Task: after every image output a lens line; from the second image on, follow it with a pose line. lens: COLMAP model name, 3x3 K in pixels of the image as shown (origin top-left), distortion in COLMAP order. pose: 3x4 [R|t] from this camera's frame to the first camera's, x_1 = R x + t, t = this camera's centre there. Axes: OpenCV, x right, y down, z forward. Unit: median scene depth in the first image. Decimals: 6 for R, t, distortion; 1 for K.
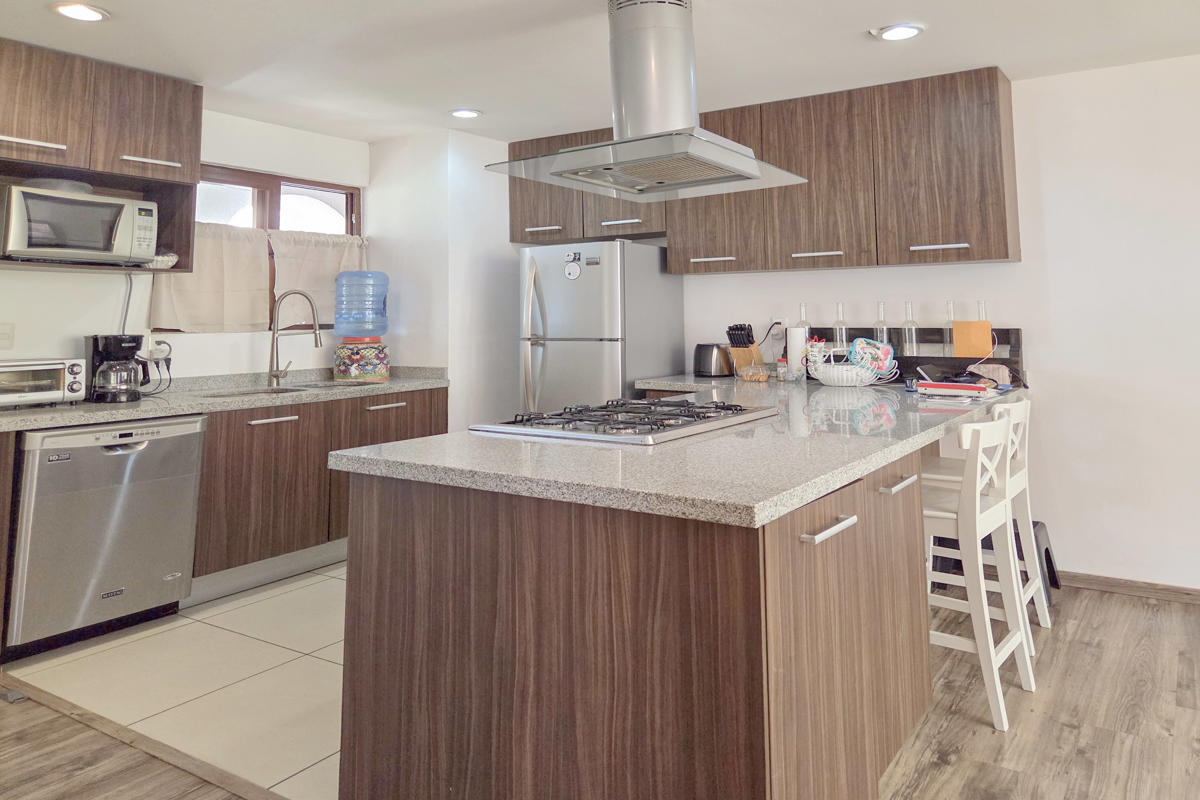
lens RADIAL K [[831.2, 0, 627.1], [0, 831.2, 256.4], [0, 0, 1]] dist [0.040235, -0.021613]
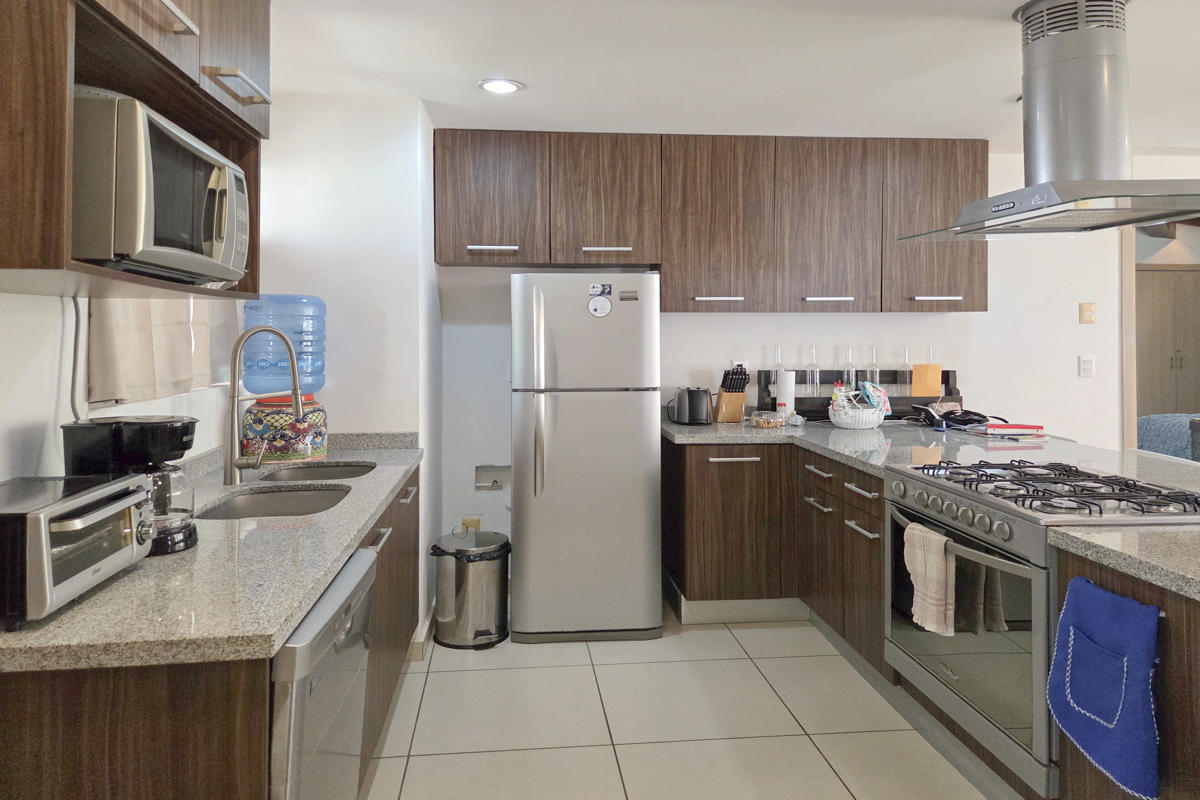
lens RADIAL K [[831.2, 0, 611.2], [0, 831.2, 355.6], [0, 0, 1]] dist [0.040235, -0.021613]
pose [[0.783861, -0.005871, 0.620909, -0.602097], [-0.050757, 0.996003, 0.073494, 0.004854], [-0.618859, -0.089124, 0.780430, 0.374856]]
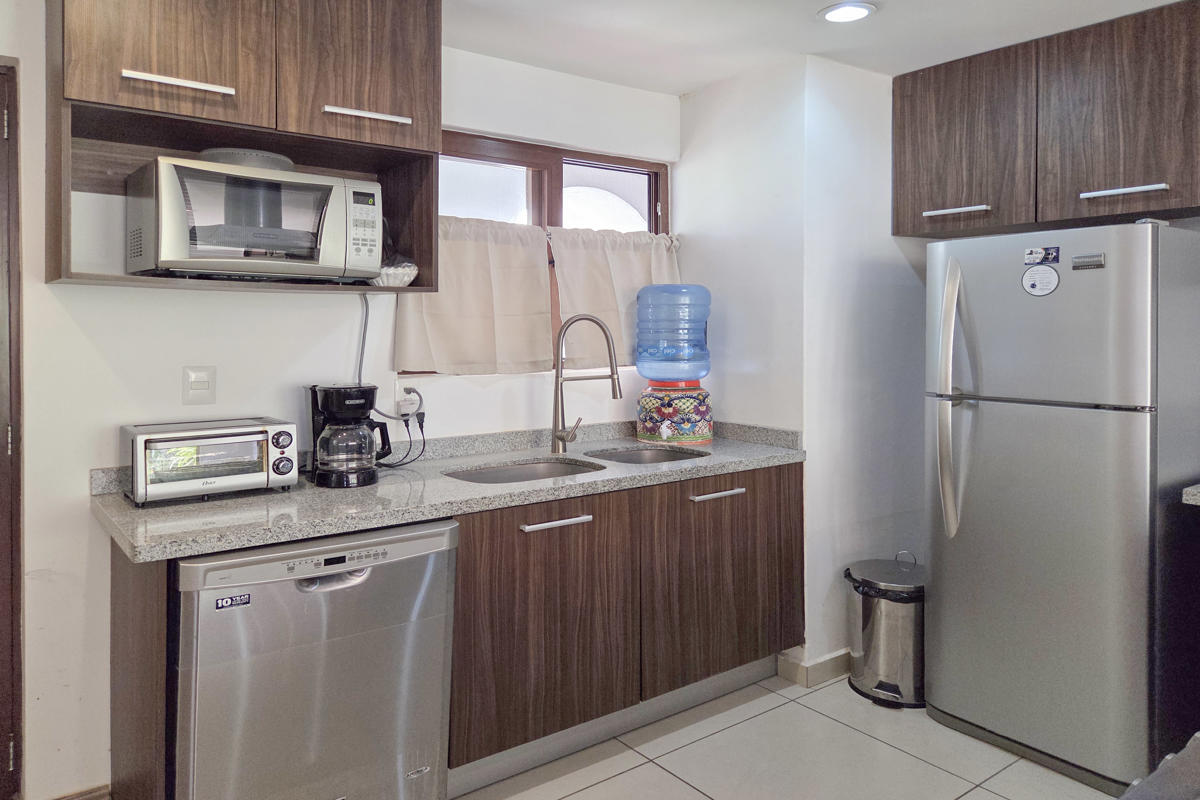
lens RADIAL K [[831.2, 0, 590.2], [0, 831.2, 348.0], [0, 0, 1]] dist [0.040235, -0.021613]
pose [[0.931674, 0.017903, -0.362854, -0.151473], [0.019104, 0.994989, 0.098142, 0.001167], [0.362793, -0.098369, 0.926663, 0.385092]]
